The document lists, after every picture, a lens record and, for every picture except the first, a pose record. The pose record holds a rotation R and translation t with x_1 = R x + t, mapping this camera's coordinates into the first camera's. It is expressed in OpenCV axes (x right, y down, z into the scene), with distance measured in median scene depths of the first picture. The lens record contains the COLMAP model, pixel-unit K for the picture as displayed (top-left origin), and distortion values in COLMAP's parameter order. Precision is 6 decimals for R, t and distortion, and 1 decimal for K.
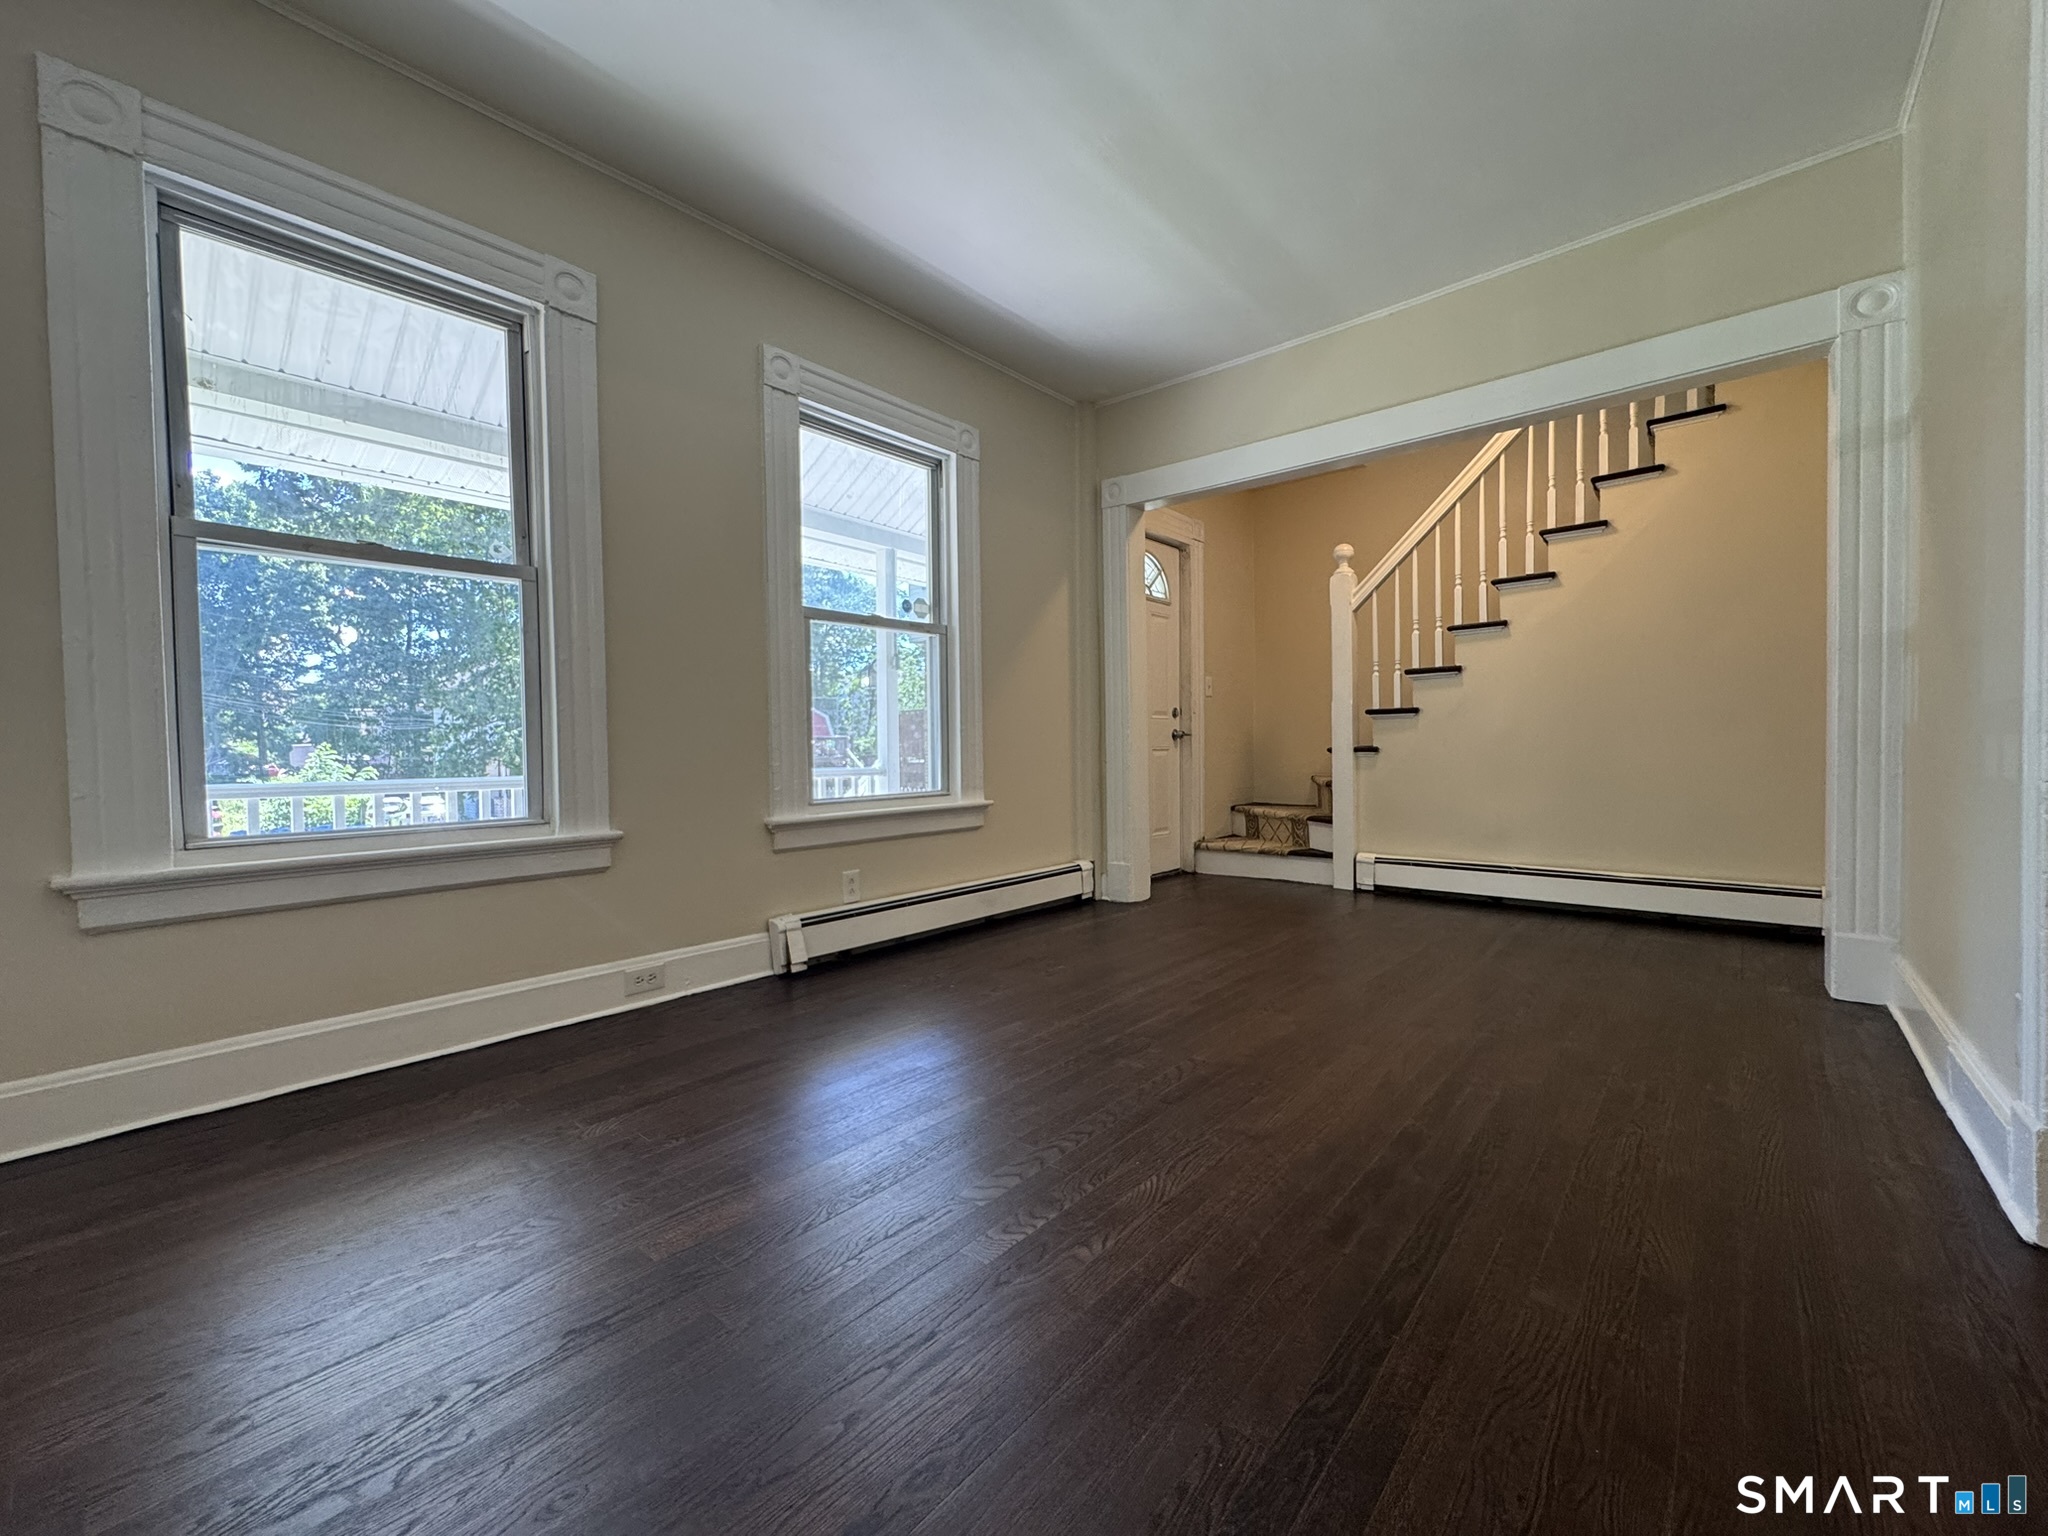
lens RADIAL K [[817.2, 0, 1022.5], [0, 817.2, 767.8], [0, 0, 1]] dist [-0.002966, -0.000215]
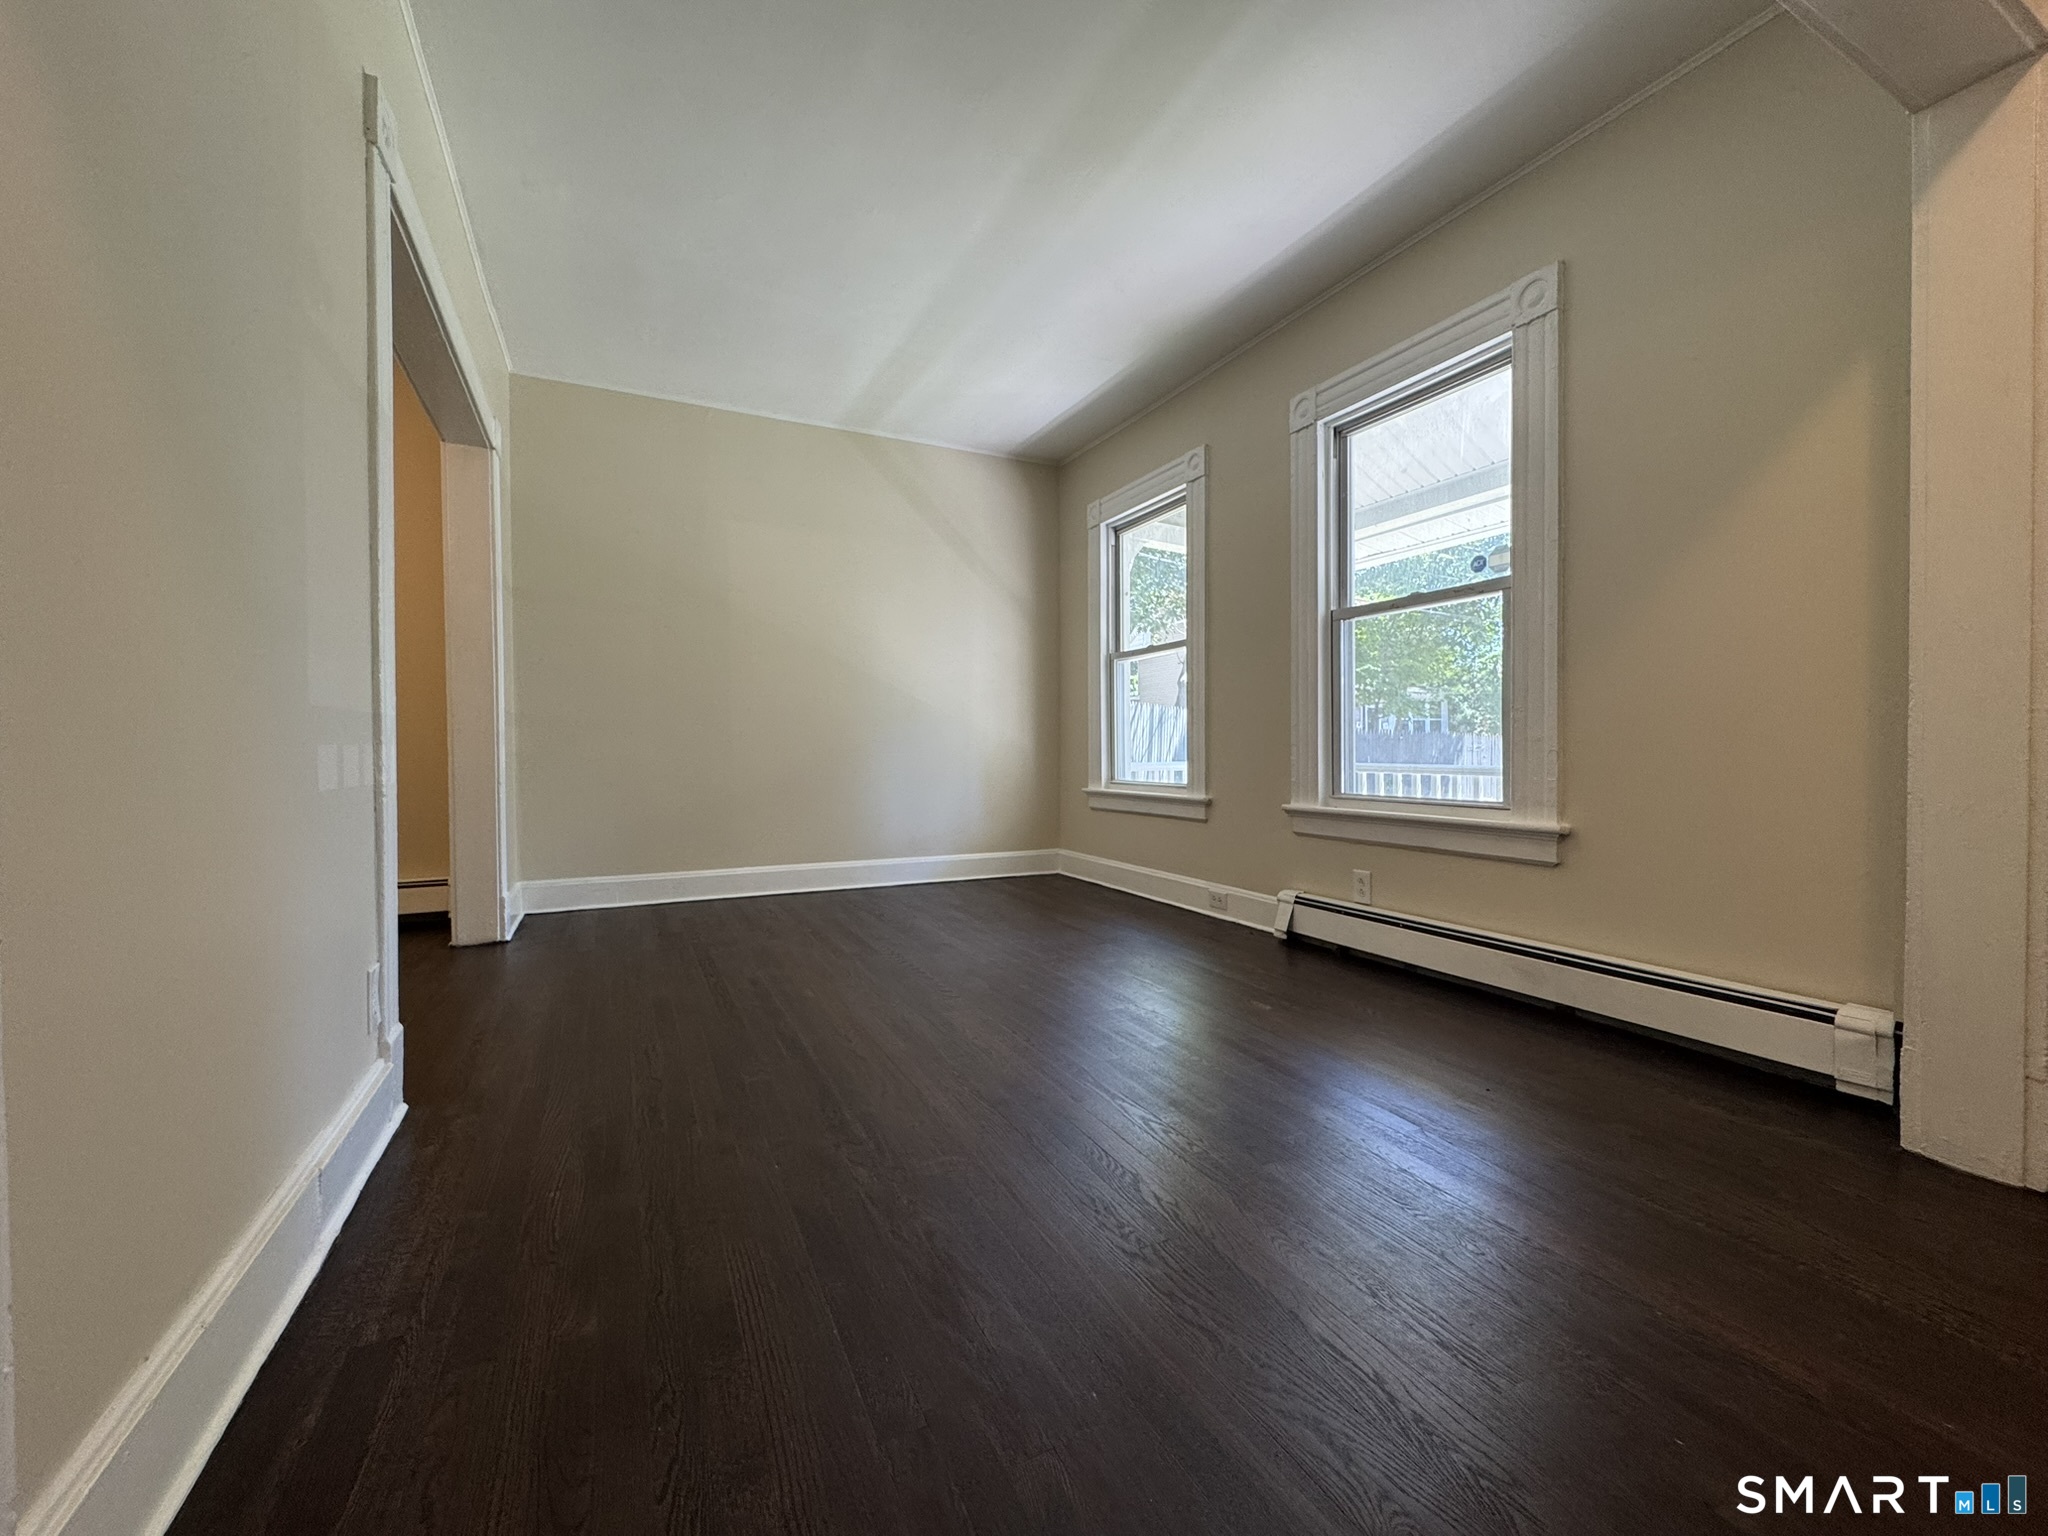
lens RADIAL K [[815.5, 0, 1018.6], [0, 815.5, 767.8], [0, 0, 1]] dist [-0.021640, -0.000047]
pose [[-0.383317, 0.037868, -0.922840, 0.831406], [-0.011265, 0.998893, 0.045667, -0.035677], [0.923548, 0.027901, -0.382466, 0.985330]]
